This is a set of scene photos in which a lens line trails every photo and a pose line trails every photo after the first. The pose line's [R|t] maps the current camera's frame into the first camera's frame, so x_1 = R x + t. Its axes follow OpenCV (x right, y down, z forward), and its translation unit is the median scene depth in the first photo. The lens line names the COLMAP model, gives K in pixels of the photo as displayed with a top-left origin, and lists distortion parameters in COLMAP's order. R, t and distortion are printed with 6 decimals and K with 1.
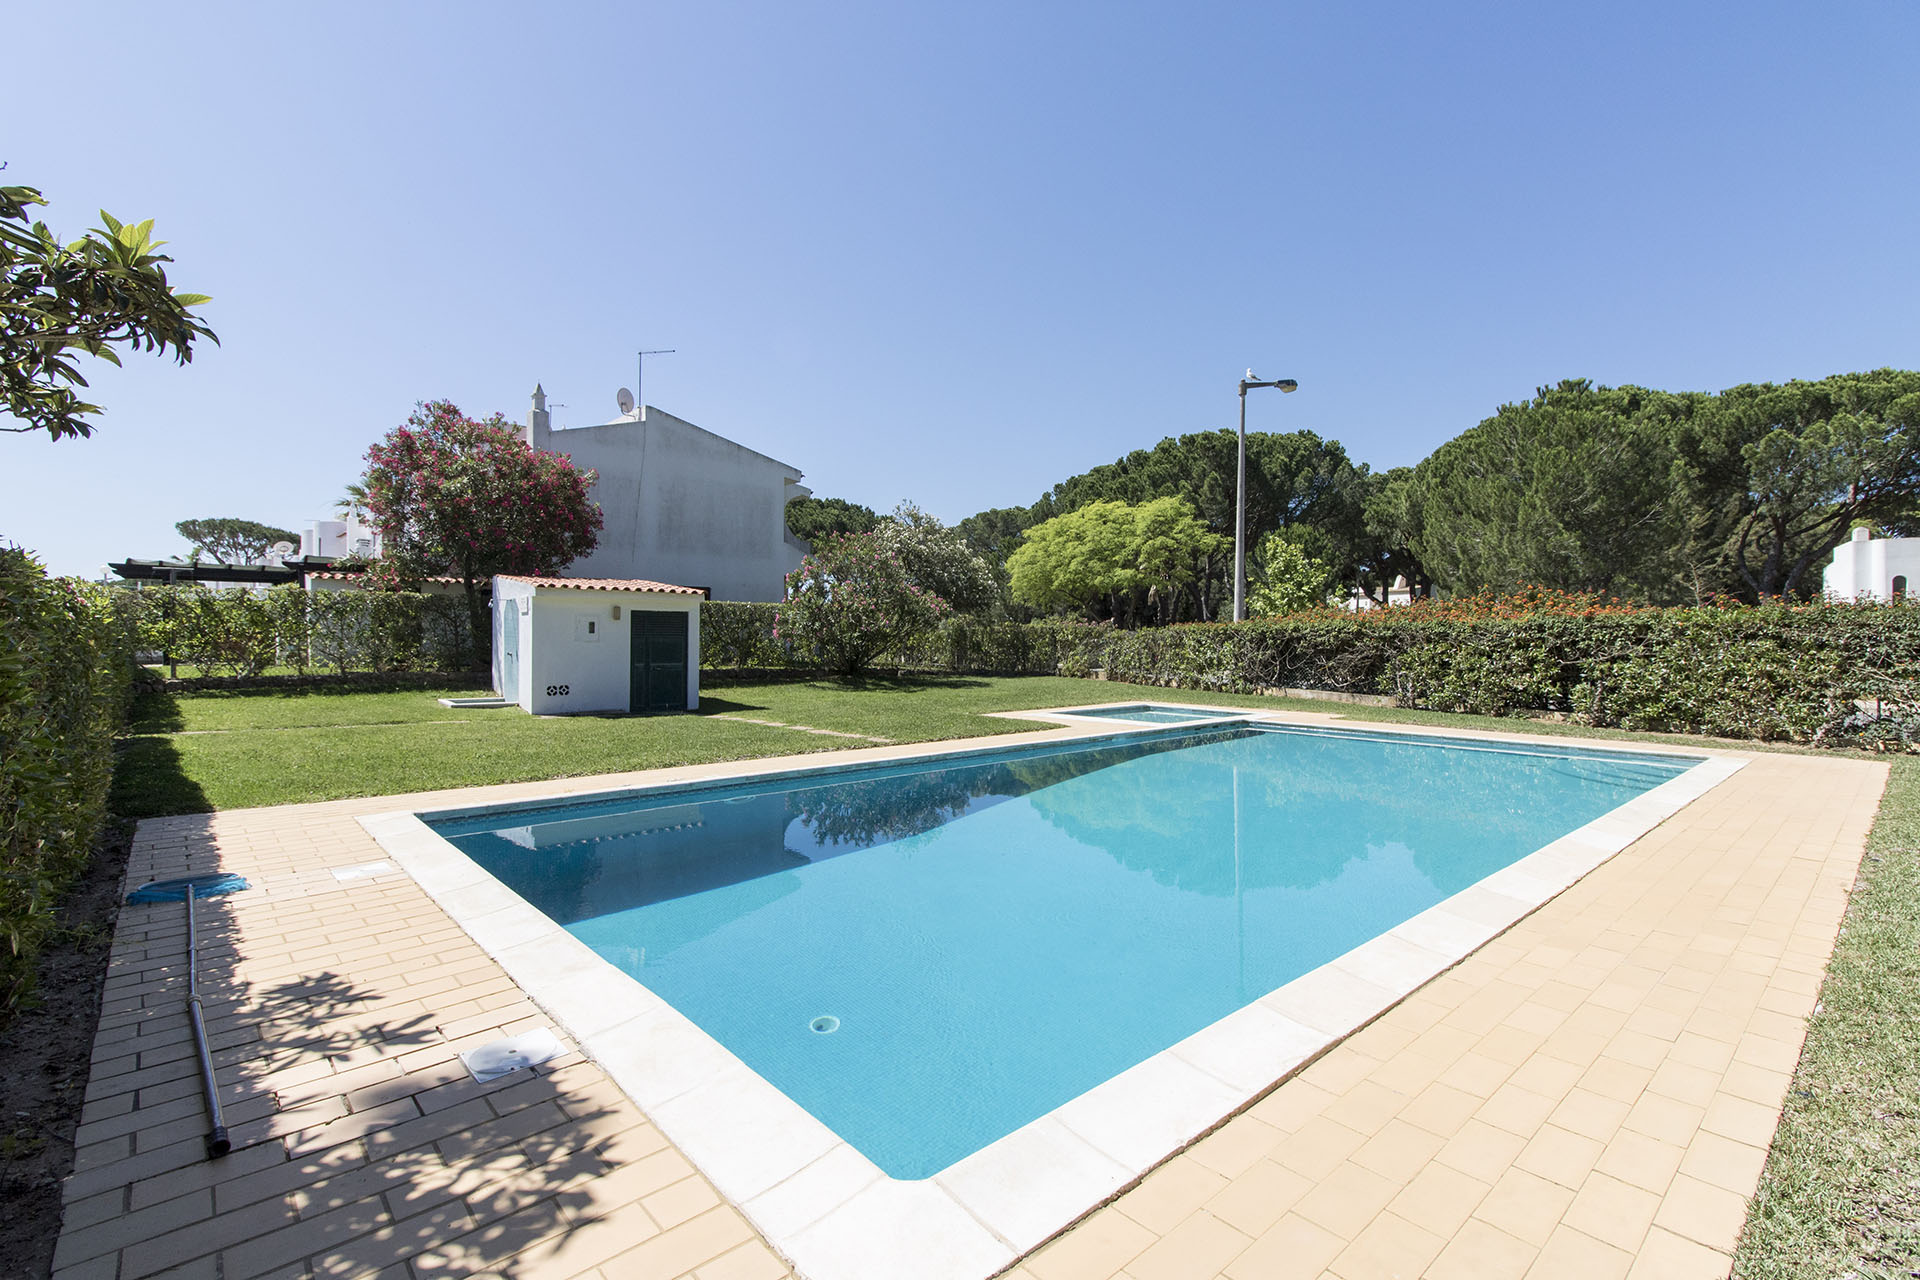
lens RADIAL K [[879.0, 0, 958.3], [0, 879.0, 636.7], [0, 0, 1]] dist [0.000219, 0.000011]
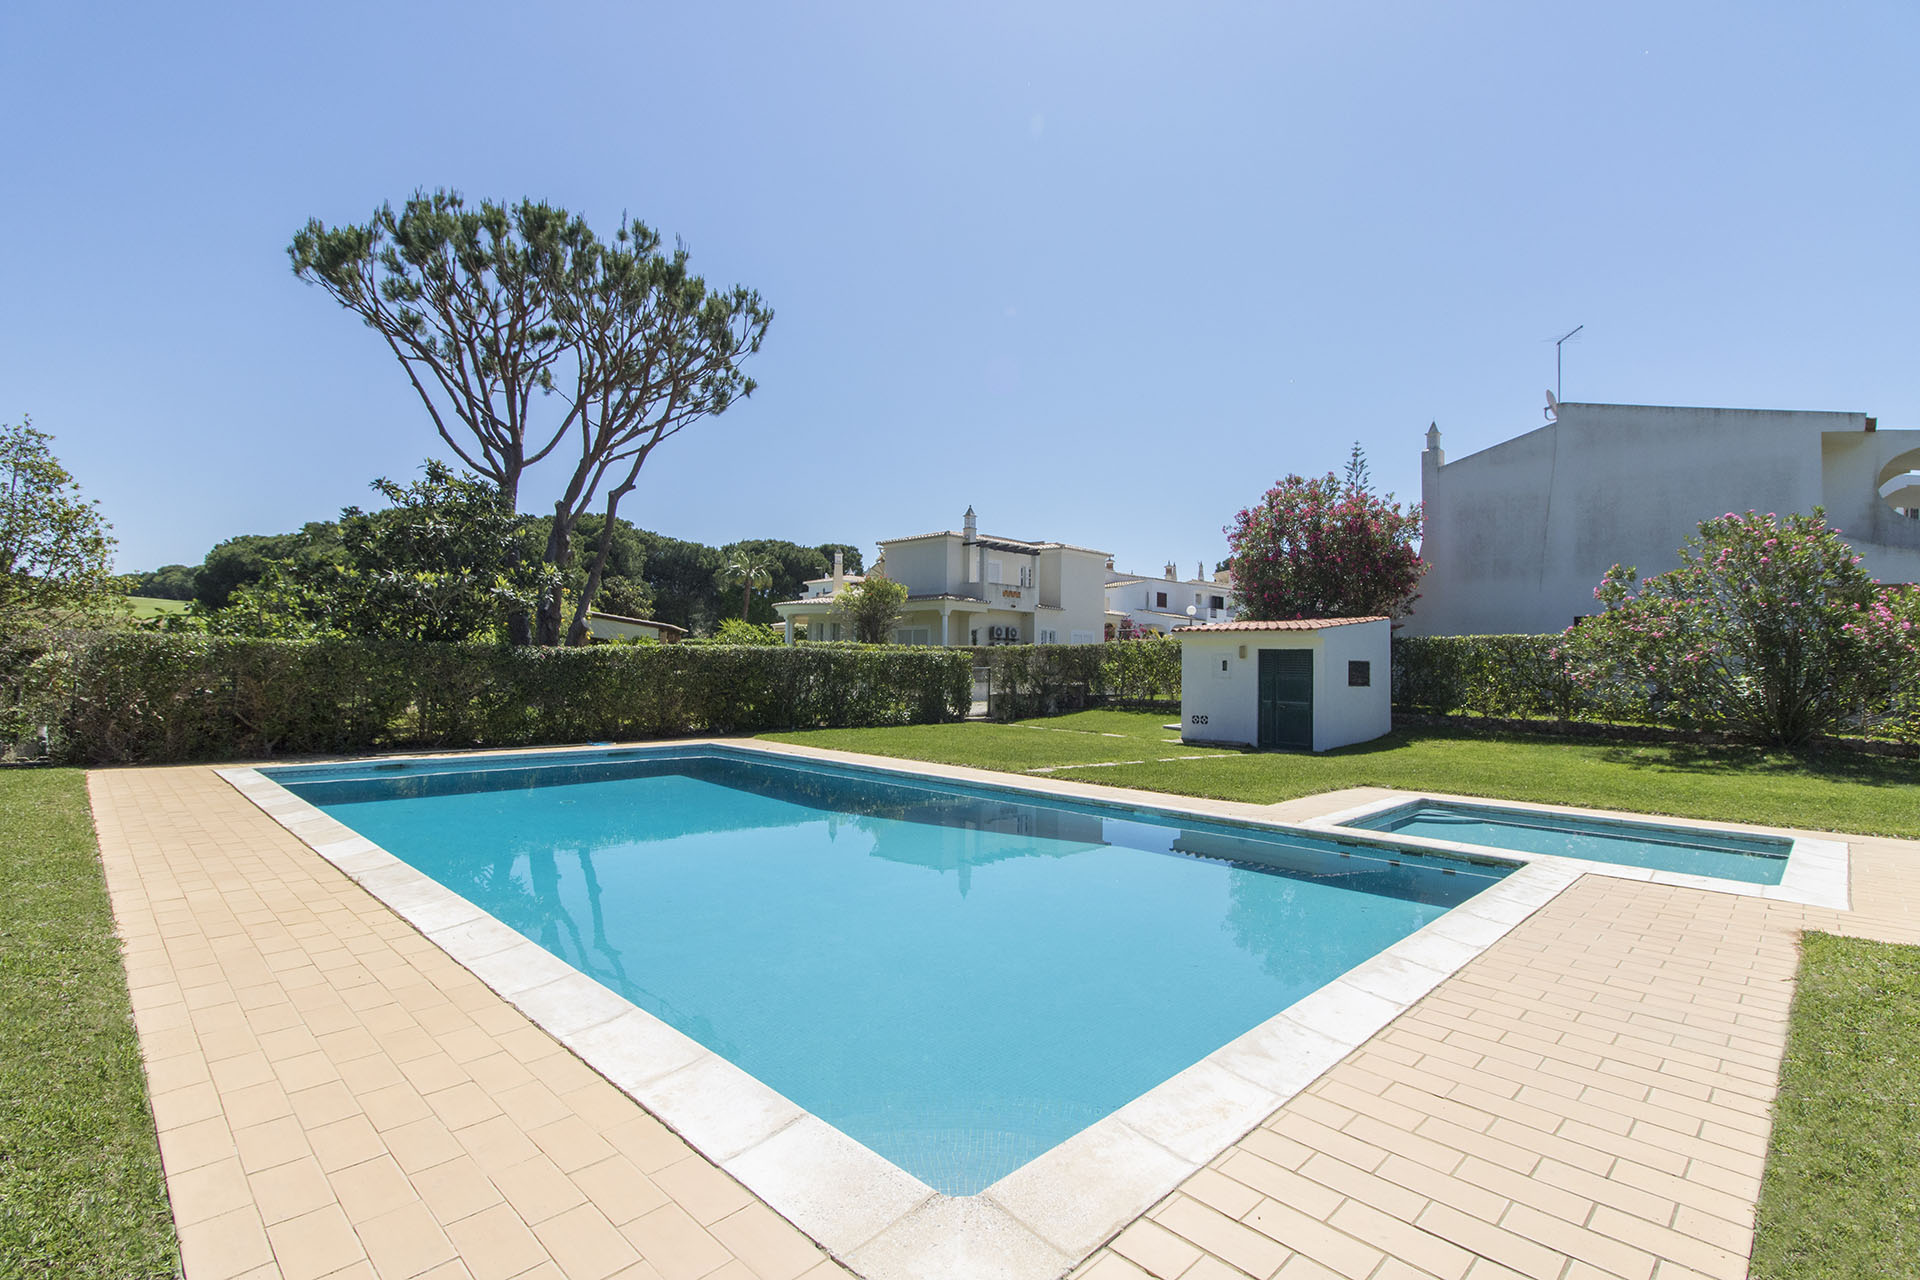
lens RADIAL K [[879.0, 0, 957.9], [0, 879.0, 641.7], [0, 0, 1]] dist [0.000219, 0.000011]
pose [[0.060015, -0.034011, -0.997618, 0.640003], [-0.016571, 0.999248, -0.035063, 0.003647], [0.998060, 0.018636, 0.059406, 0.580319]]
